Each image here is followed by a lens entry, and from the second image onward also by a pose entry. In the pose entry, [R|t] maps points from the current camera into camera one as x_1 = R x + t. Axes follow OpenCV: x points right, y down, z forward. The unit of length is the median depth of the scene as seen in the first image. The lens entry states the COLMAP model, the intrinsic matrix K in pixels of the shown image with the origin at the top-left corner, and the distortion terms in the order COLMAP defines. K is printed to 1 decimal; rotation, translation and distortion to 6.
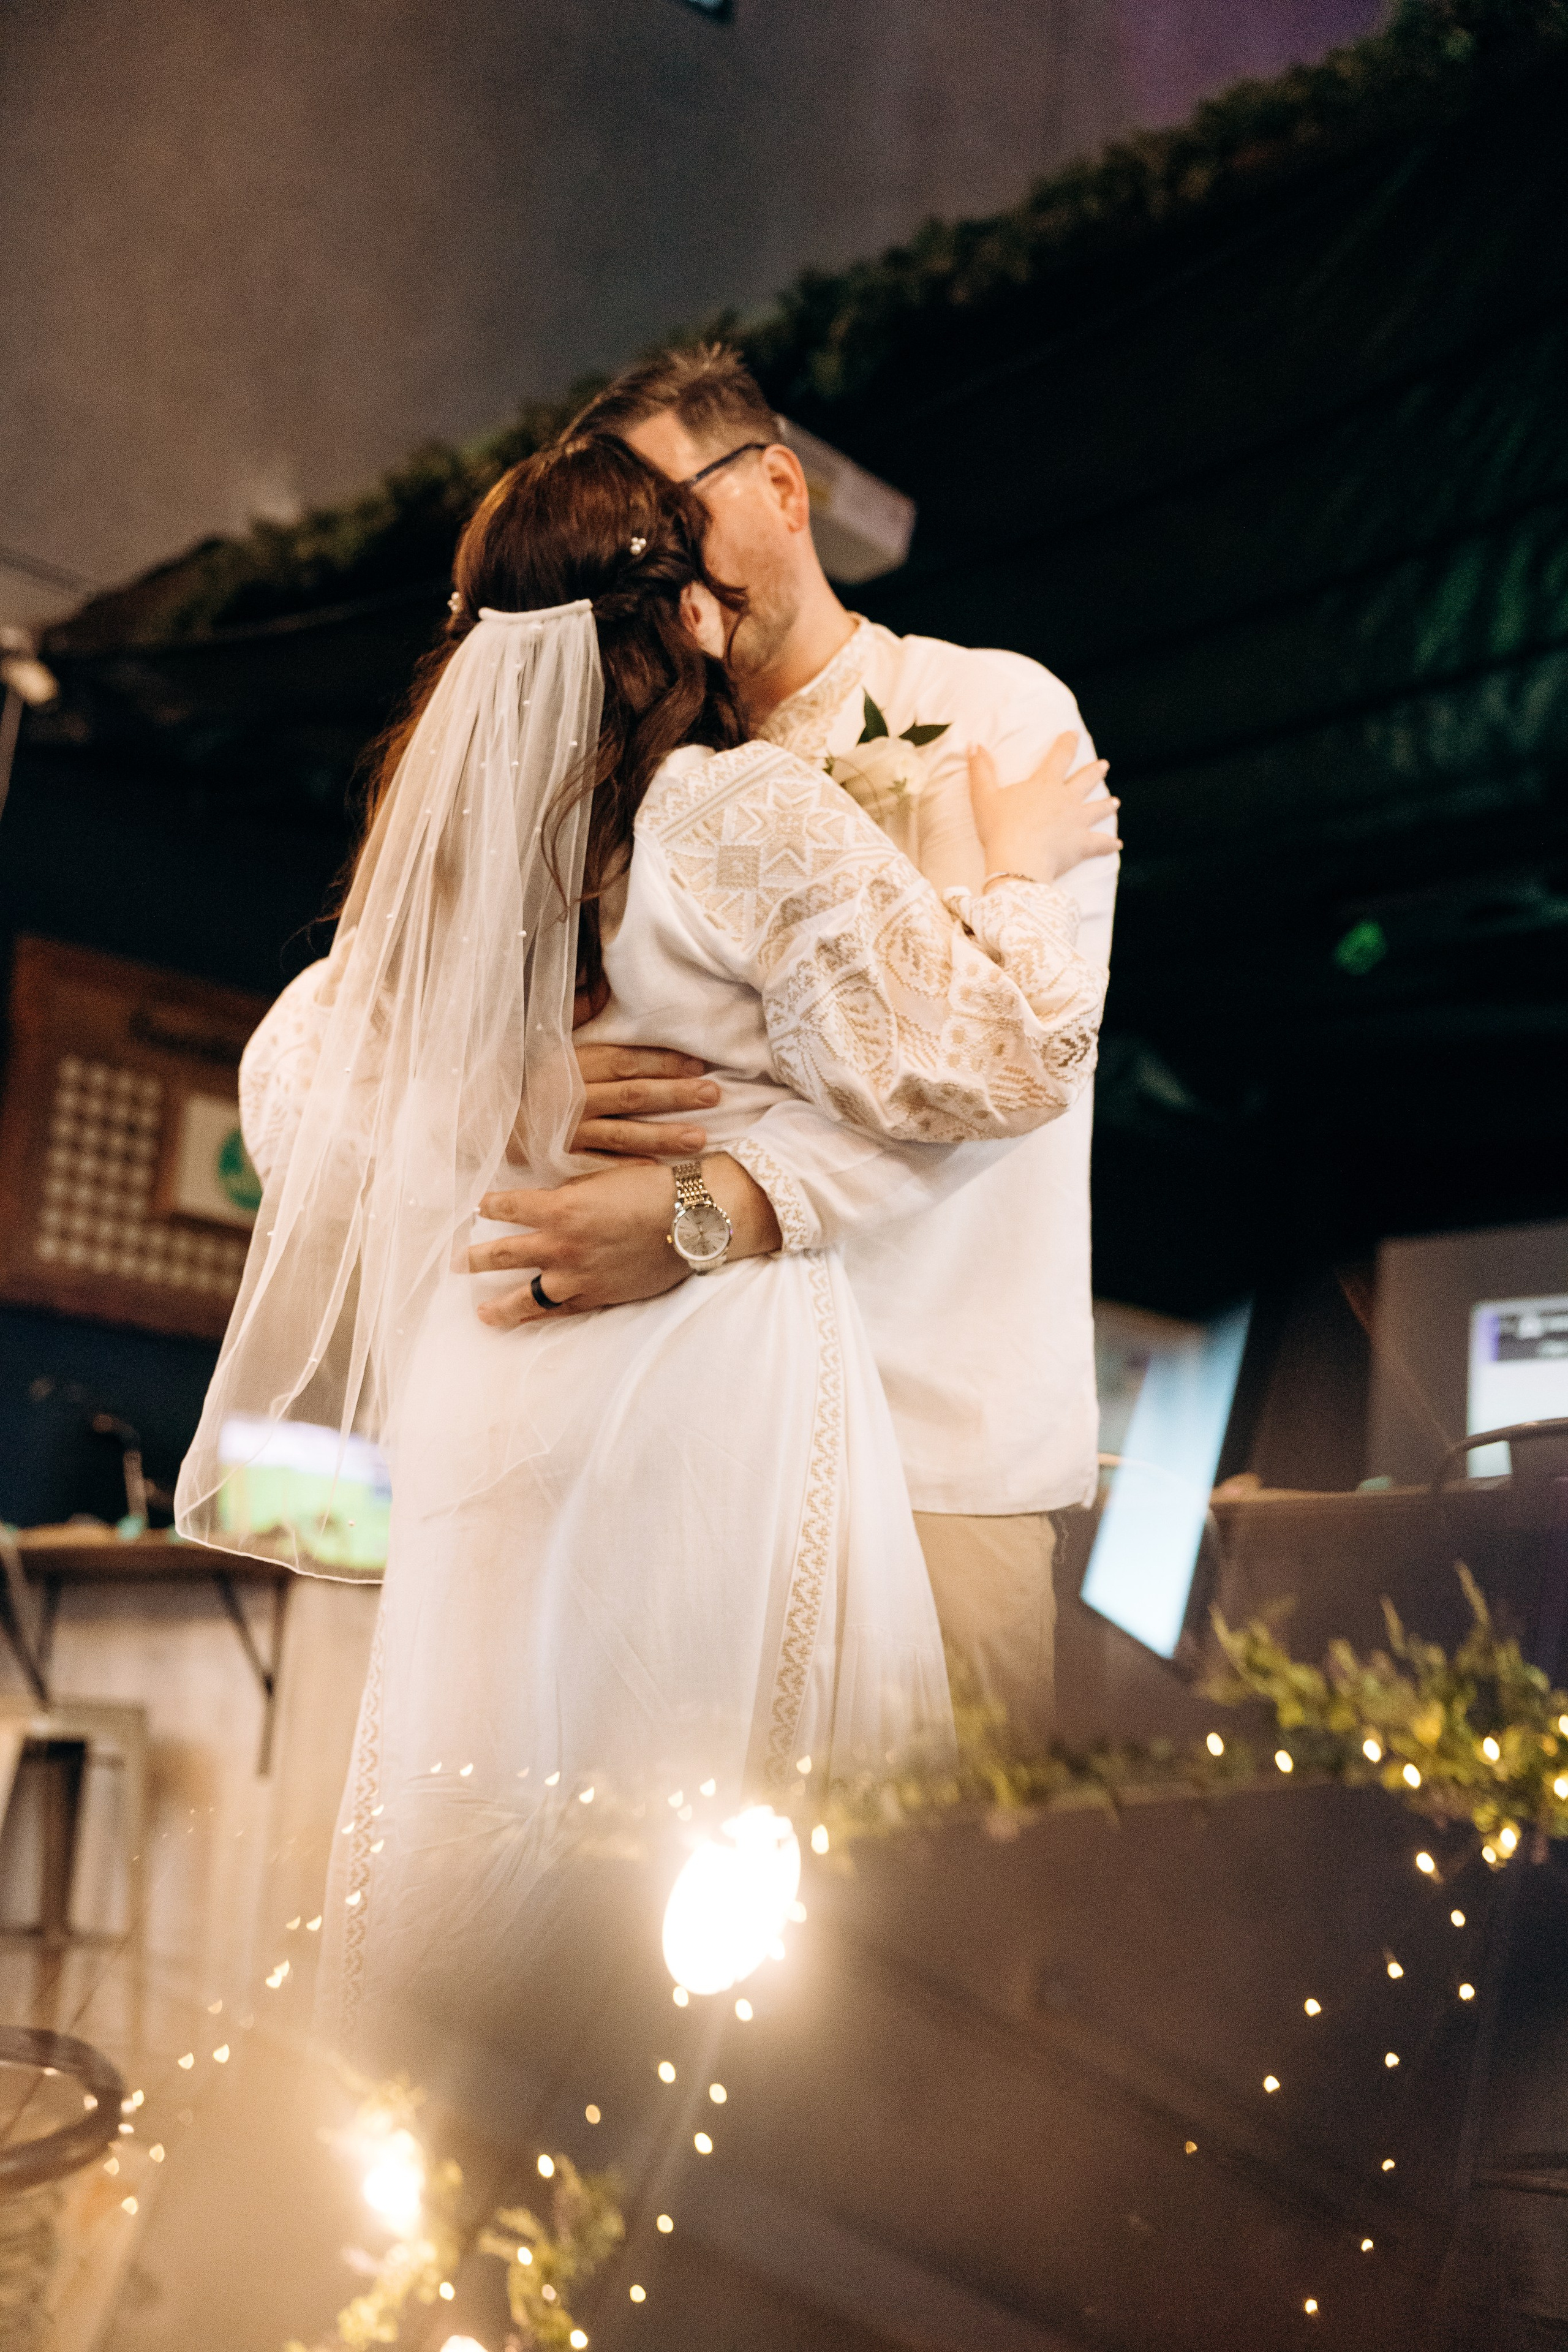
lens RADIAL K [[3118.5, 0, 783.2], [0, 3118.5, 1166.5], [0, 0, 1]] dist [0.043548, 0.000000]
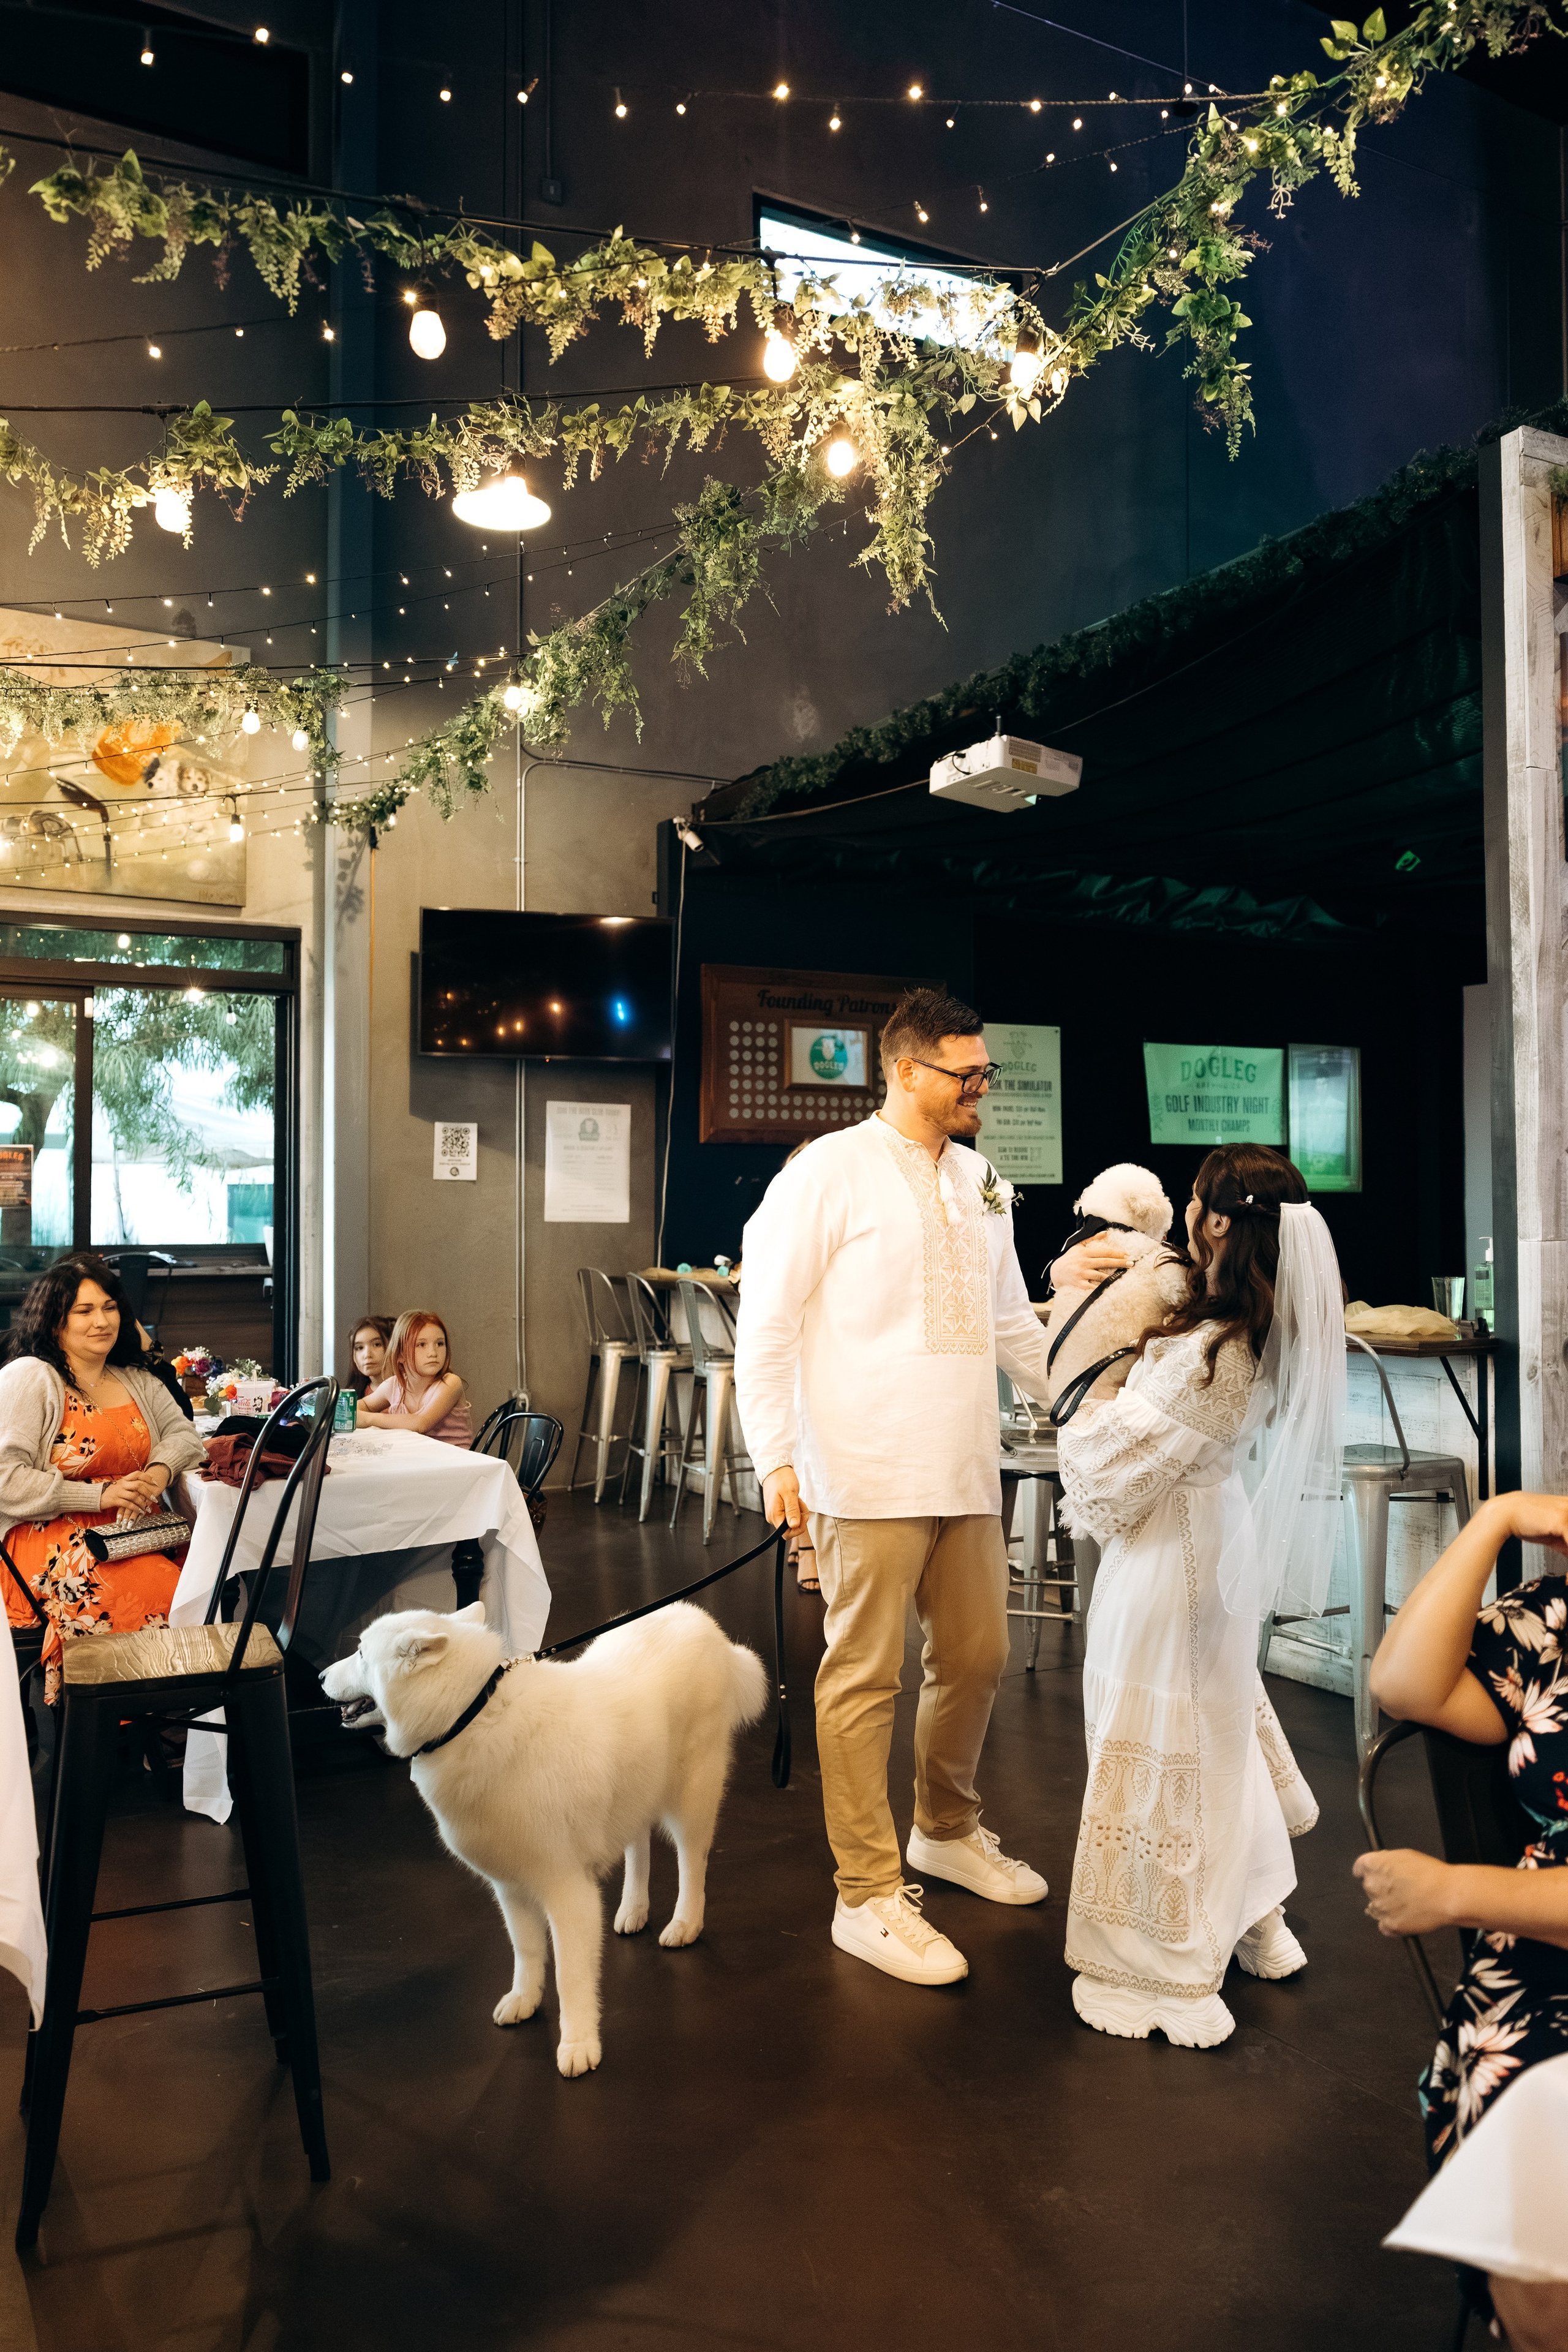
lens RADIAL K [[1763.0, 0, 787.7], [0, 1763.0, 1168.3], [0, 0, 1]] dist [-0.003858, 0.008903]
pose [[0.964862, -0.081075, -0.249937, 0.113770], [0.122253, 0.980496, 0.153891, -0.143718], [0.232585, -0.179039, 0.955955, -0.152971]]
